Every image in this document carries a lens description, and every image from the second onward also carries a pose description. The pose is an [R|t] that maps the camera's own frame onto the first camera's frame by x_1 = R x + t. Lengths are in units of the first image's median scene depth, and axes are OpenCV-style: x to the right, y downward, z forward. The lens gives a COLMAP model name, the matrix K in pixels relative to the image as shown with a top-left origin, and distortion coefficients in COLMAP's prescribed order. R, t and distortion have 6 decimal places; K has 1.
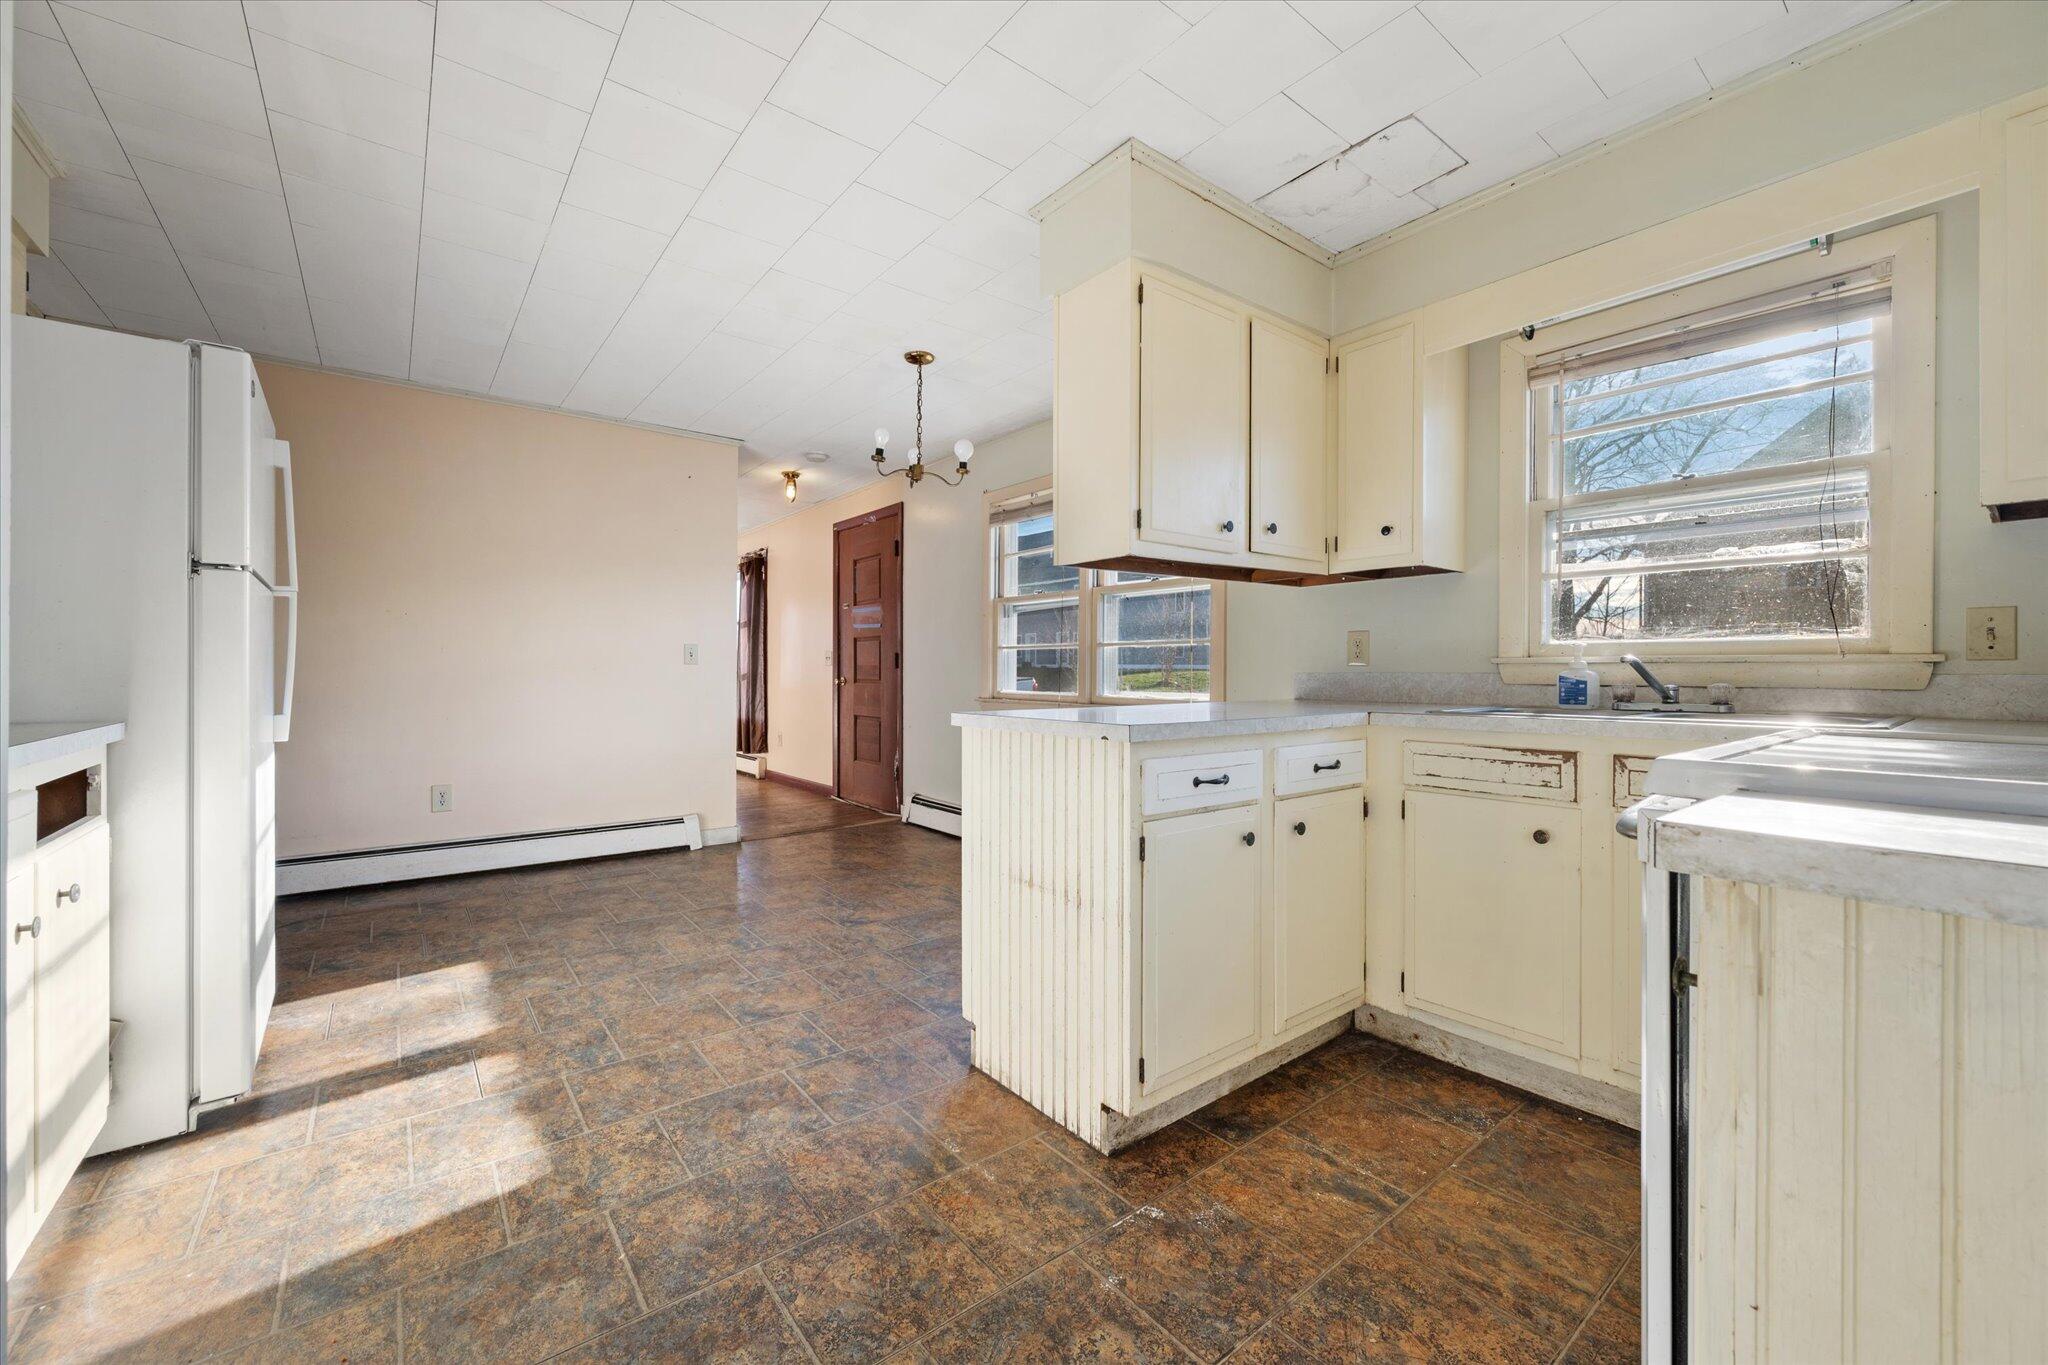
lens RADIAL K [[807.3, 0, 1027.6], [0, 807.3, 669.6], [0, 0, 1]] dist [-0.000757, -0.000804]
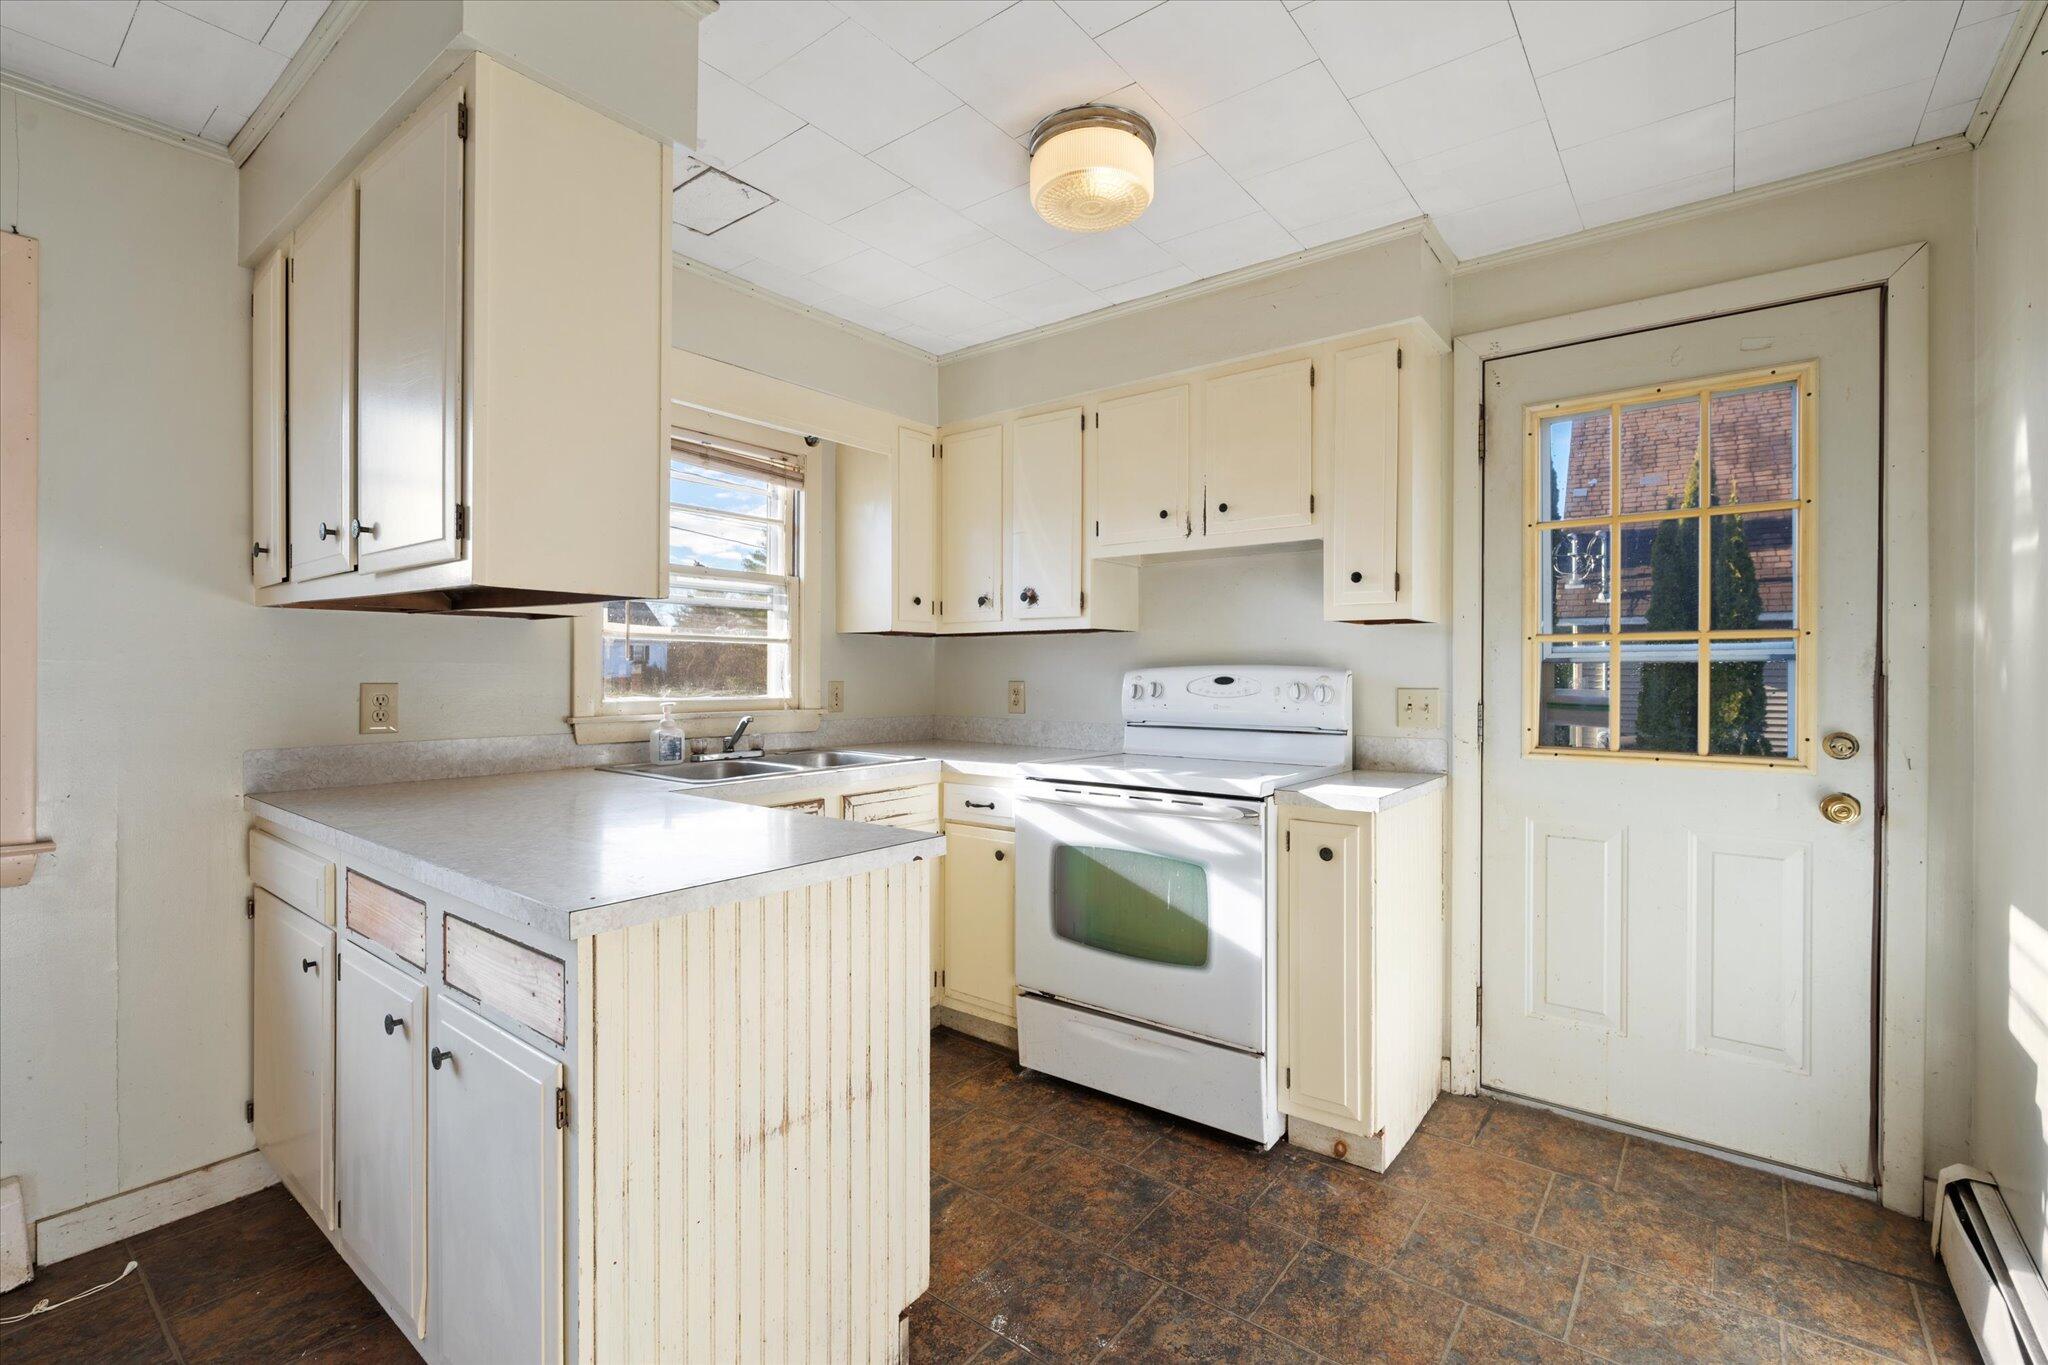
lens RADIAL K [[905.1, 0, 1025.3], [0, 905.1, 673.3], [0, 0, 1]] dist [0.003089, -0.000132]
pose [[-0.236737, -0.004550, 0.971563, -0.694630], [-0.007834, 0.999965, 0.002774, -0.090626], [-0.971542, -0.006955, -0.236764, 0.934121]]
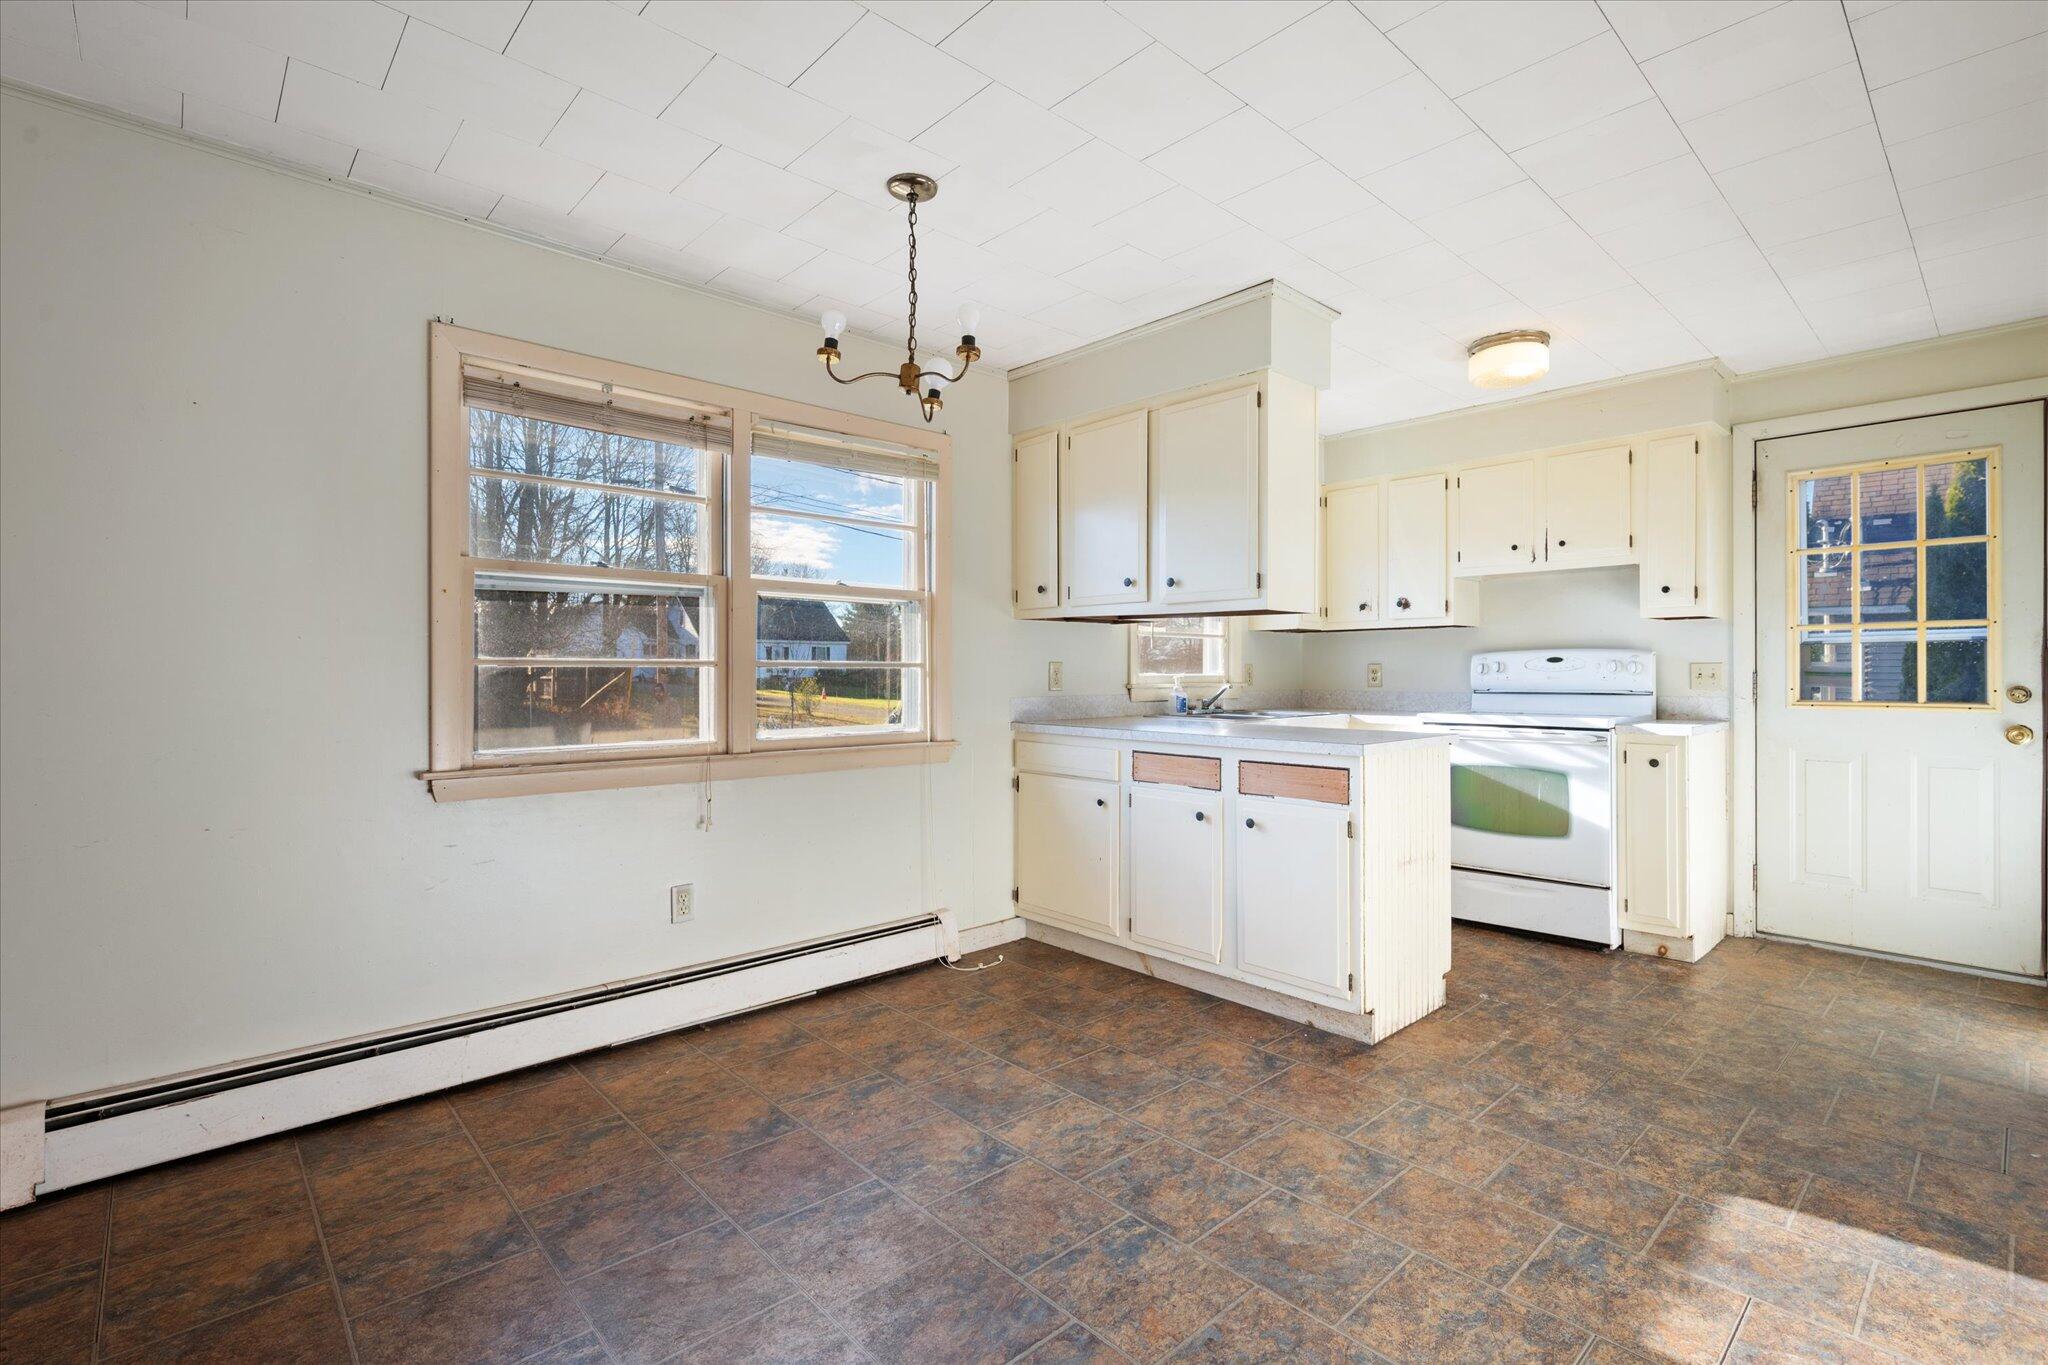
lens RADIAL K [[932.8, 0, 1033.5], [0, 932.8, 671.0], [0, 0, 1]] dist [-0.000520, 0.001351]
pose [[-0.079394, -0.001523, 0.996842, -1.423333], [-0.001697, 0.999998, 0.001393, -0.052599], [-0.996842, -0.001581, -0.079396, 1.658946]]
